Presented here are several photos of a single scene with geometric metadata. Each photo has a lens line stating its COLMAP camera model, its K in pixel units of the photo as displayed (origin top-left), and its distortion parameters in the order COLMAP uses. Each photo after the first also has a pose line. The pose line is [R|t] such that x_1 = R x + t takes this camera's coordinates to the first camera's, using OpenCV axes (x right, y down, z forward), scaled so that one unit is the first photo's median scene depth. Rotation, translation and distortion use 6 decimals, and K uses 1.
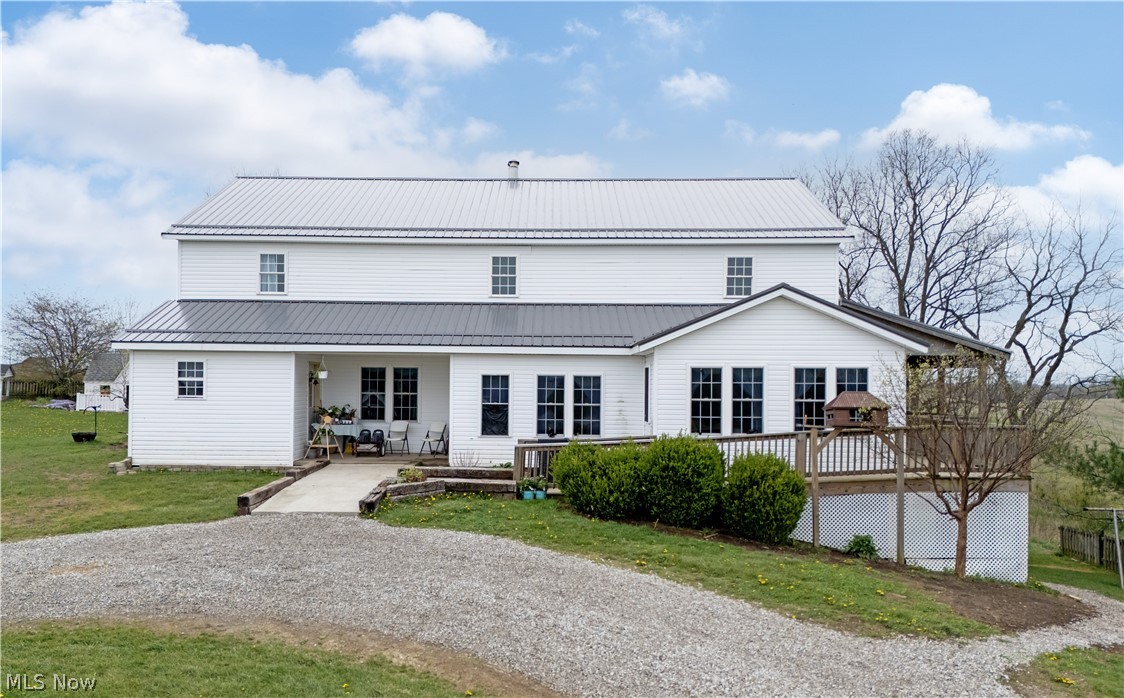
lens RADIAL K [[888.6, 0, 517.4], [0, 888.6, 378.7], [0, 0, 1]] dist [0.073844, -0.075381]
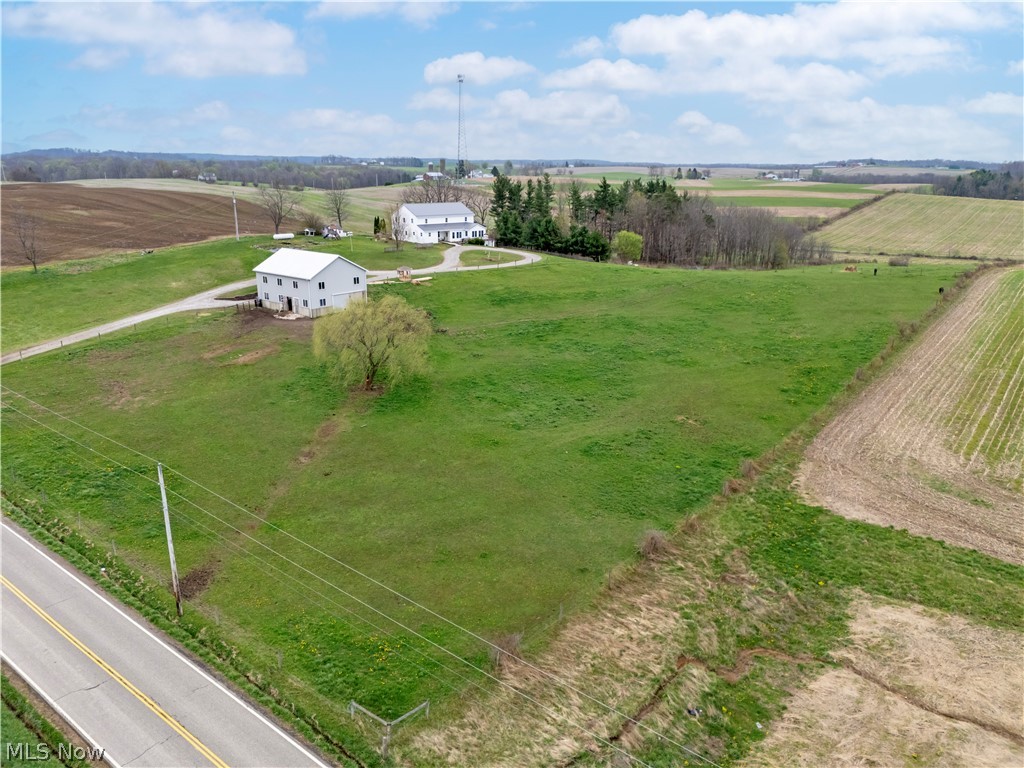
lens RADIAL K [[747.6, 0, 515.8], [0, 747.6, 384.7], [0, 0, 1]] dist [0.084124, -0.085749]
pose [[0.687271, -0.209150, 0.695640, -5.952226], [-0.007602, 0.955529, 0.294798, -0.886627], [-0.726362, -0.207894, 0.655117, -5.585064]]
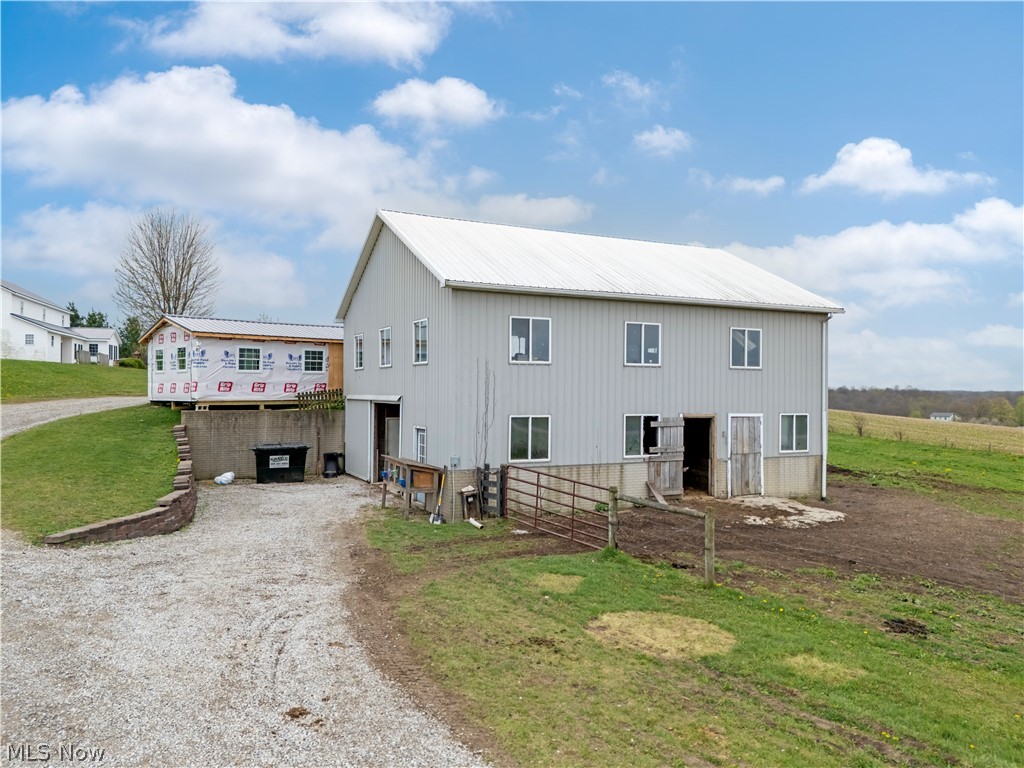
lens RADIAL K [[747.6, 0, 515.8], [0, 747.6, 384.7], [0, 0, 1]] dist [0.084124, -0.085749]
pose [[-0.329457, -0.005147, 0.944157, -3.916227], [-0.013516, 0.999908, 0.000735, 0.148748], [-0.944074, -0.012519, -0.329496, 0.252350]]
